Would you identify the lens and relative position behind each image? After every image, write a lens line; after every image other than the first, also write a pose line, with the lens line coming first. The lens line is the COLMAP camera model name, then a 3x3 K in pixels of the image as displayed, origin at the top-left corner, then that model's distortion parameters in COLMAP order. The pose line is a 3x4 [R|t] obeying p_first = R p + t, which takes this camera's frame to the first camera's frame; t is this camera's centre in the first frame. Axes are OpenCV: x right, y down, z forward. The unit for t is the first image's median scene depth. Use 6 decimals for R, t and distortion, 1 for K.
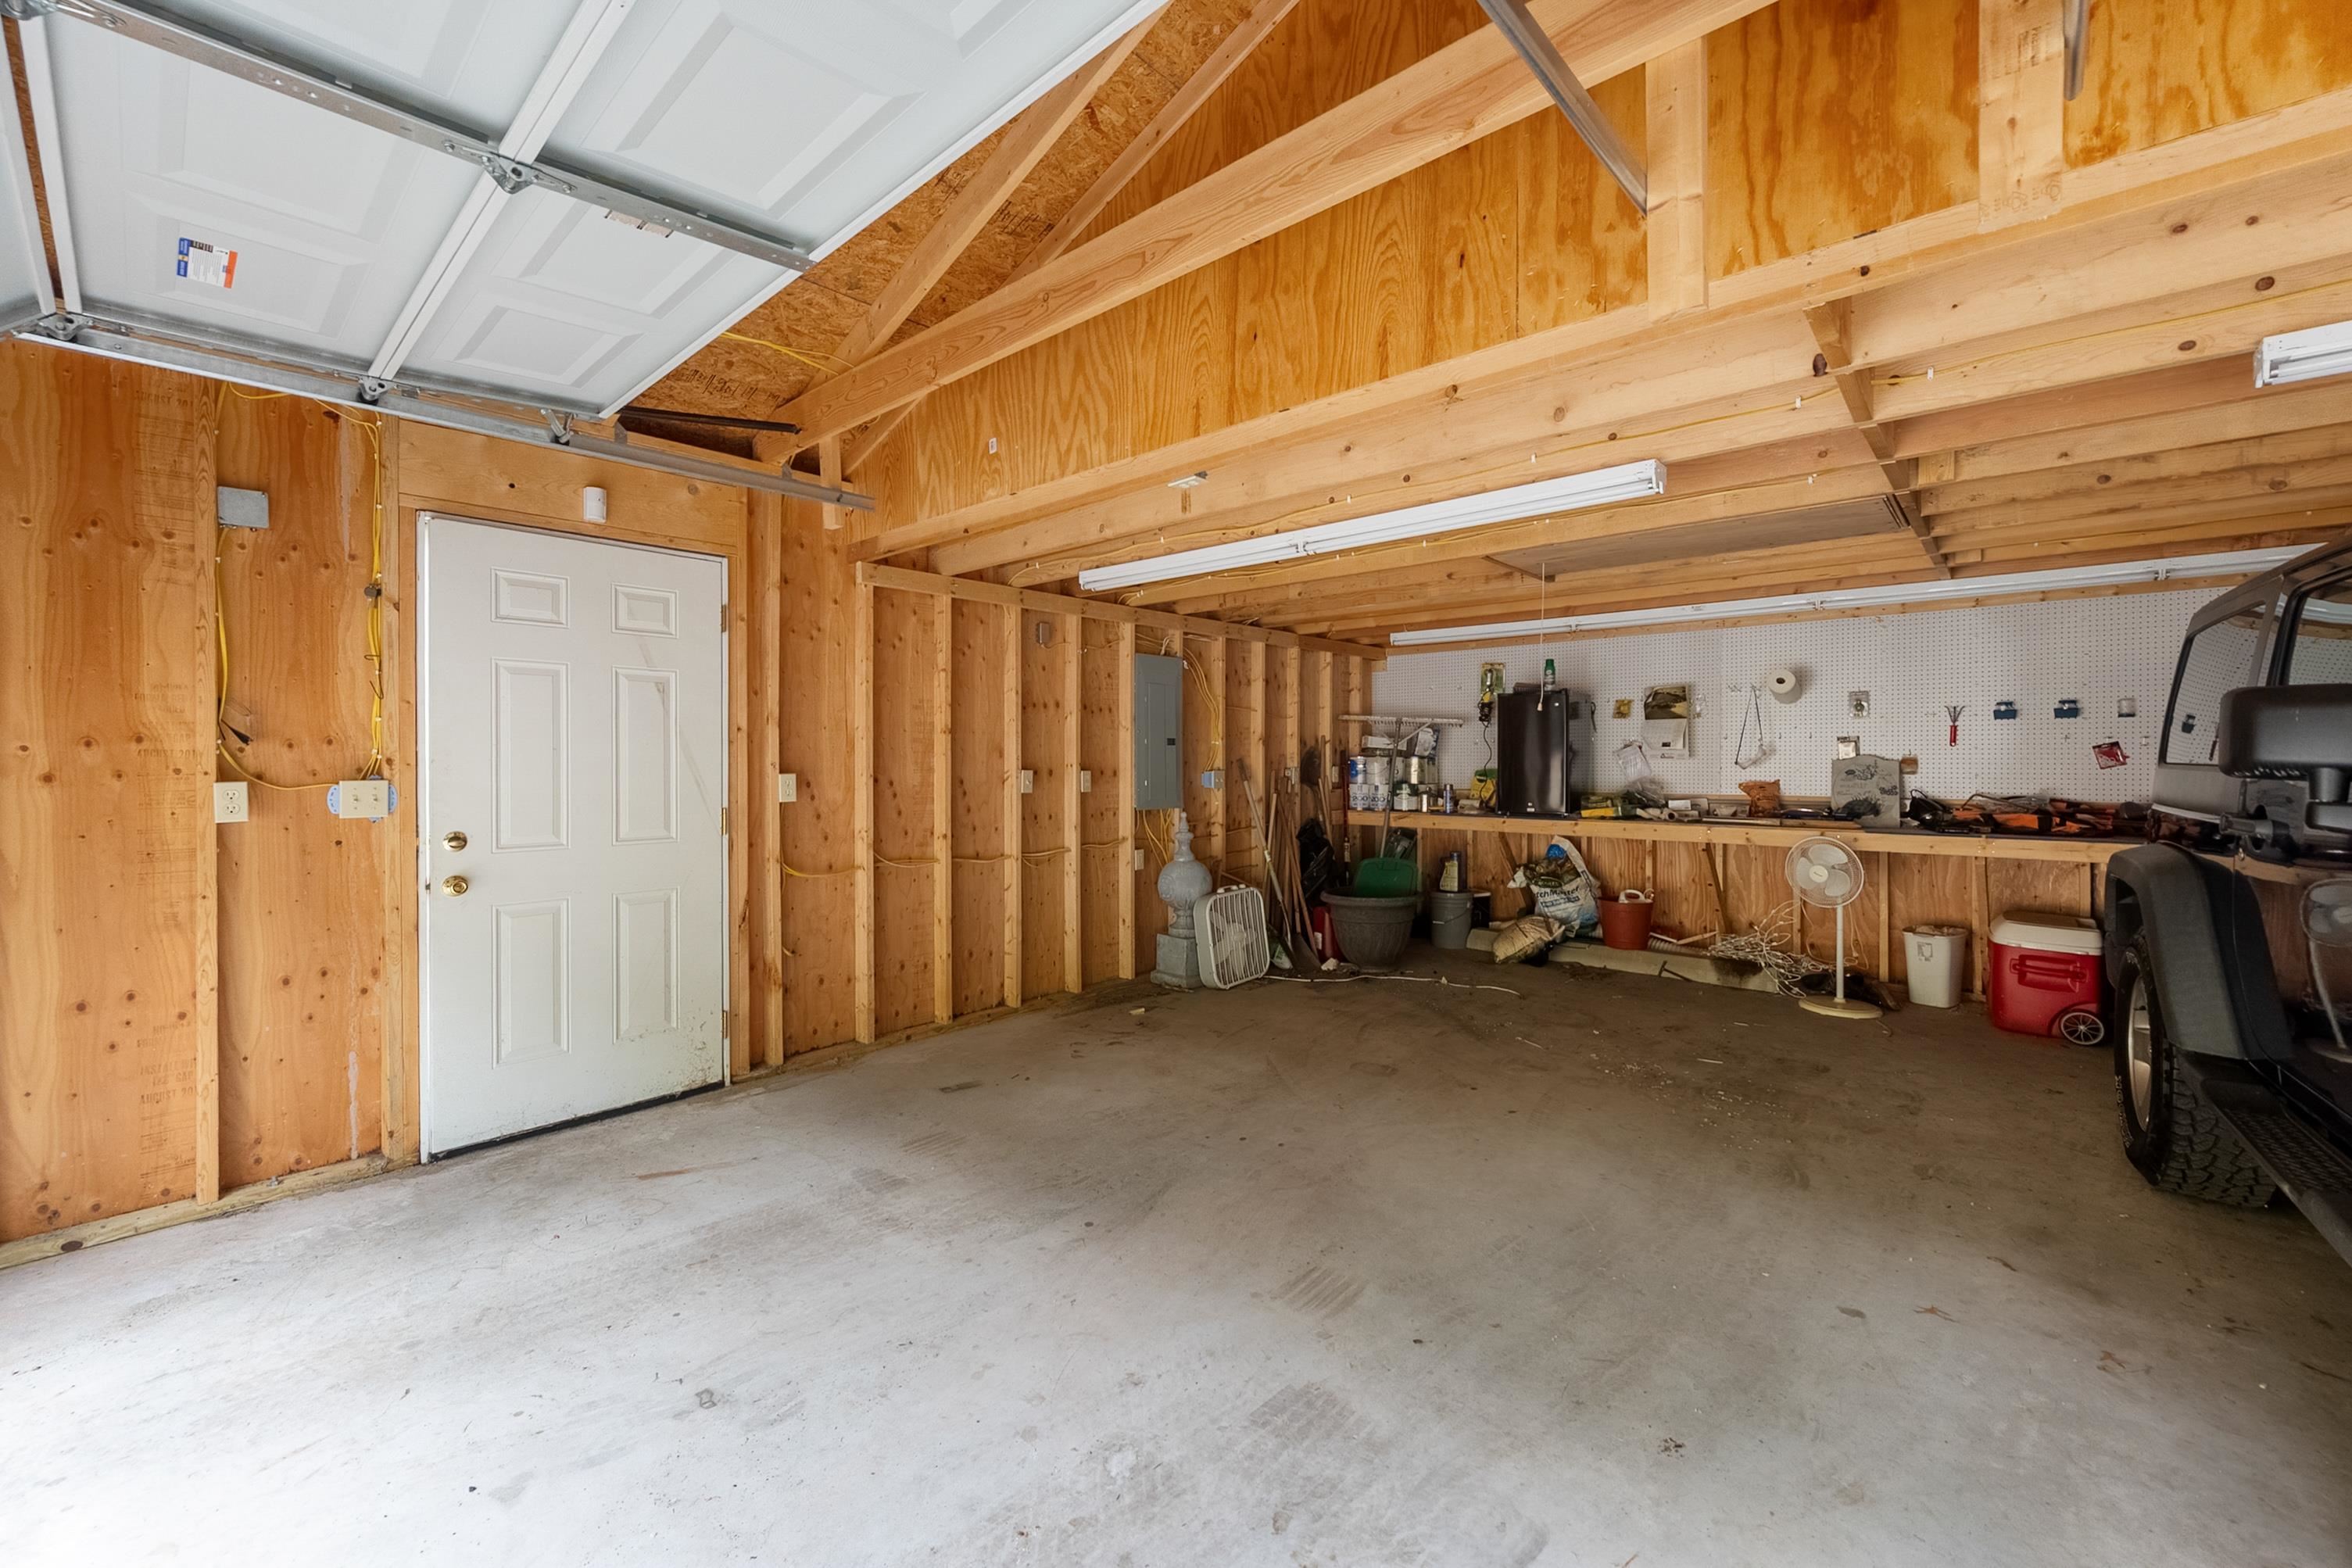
lens RADIAL K [[944.5, 0, 1176.6], [0, 944.5, 776.6], [0, 0, 1]] dist [0.000481, 0.000319]
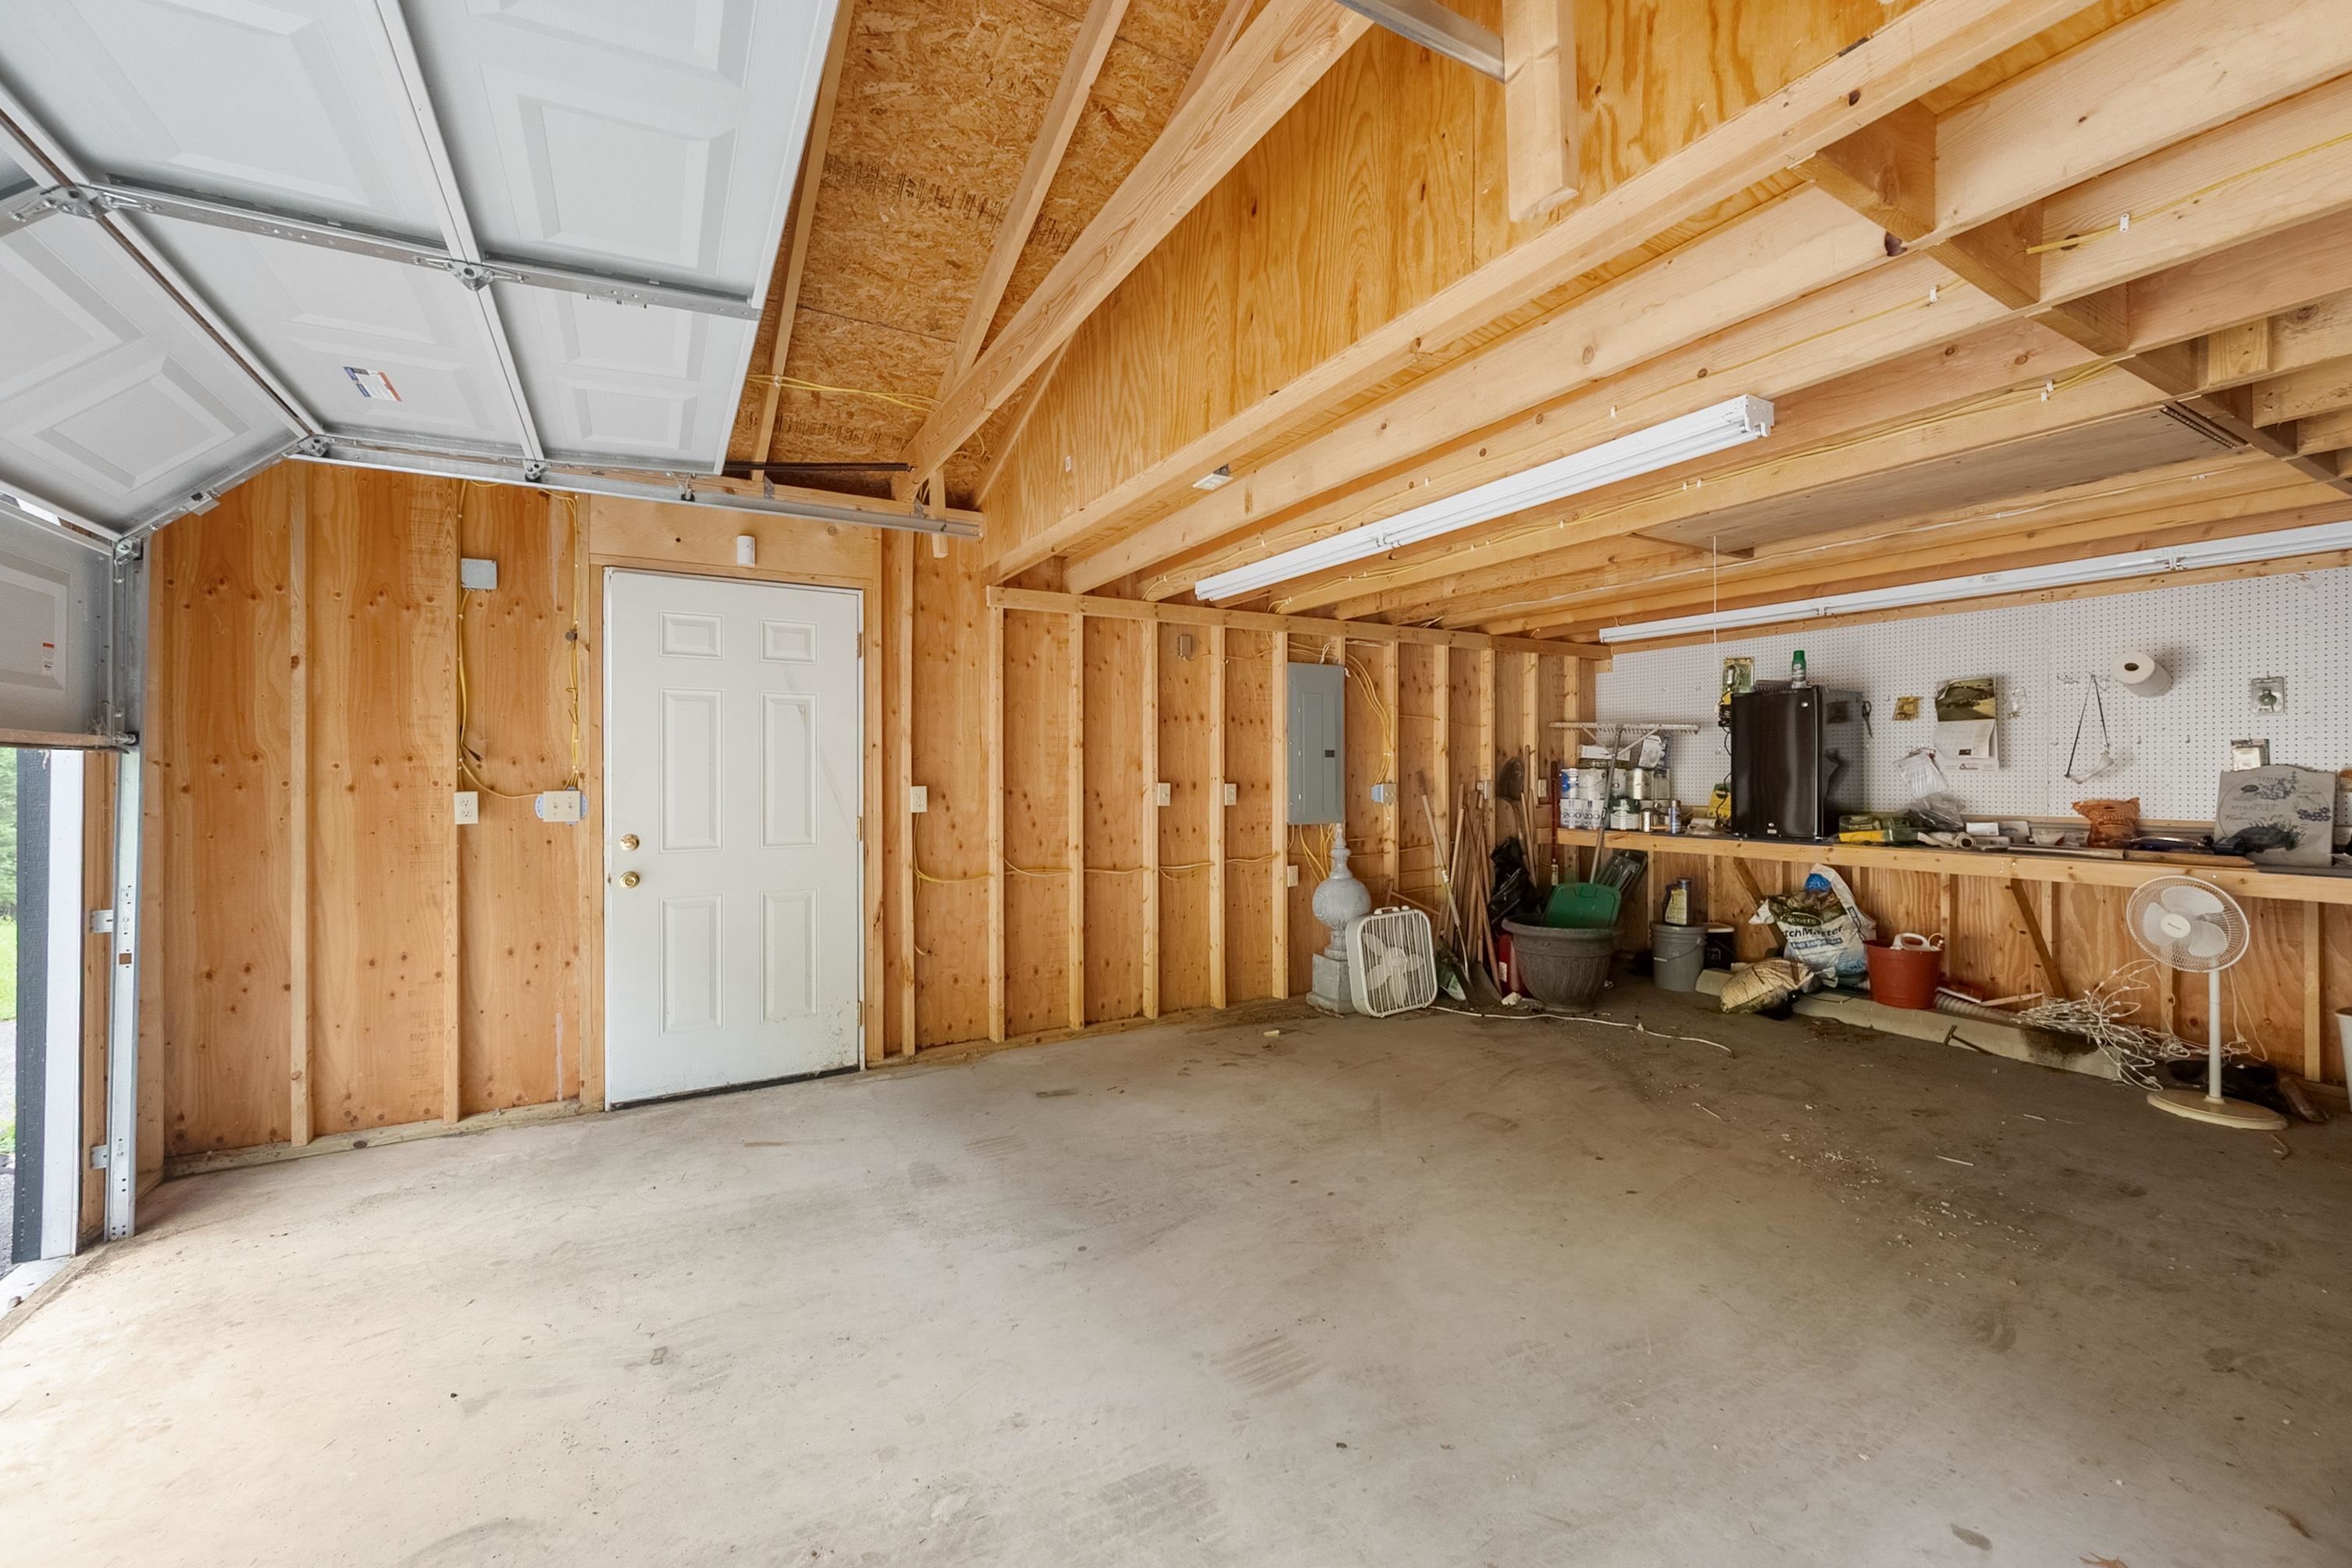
lens RADIAL K [[938.4, 0, 1176.0], [0, 938.4, 784.0], [0, 0, 1]] dist [0.000605, 0.000773]
pose [[0.950832, 0.002661, -0.309695, 0.244727], [-0.004078, 0.999984, -0.003929, -0.003121], [0.309679, 0.004999, 0.950828, 0.085147]]
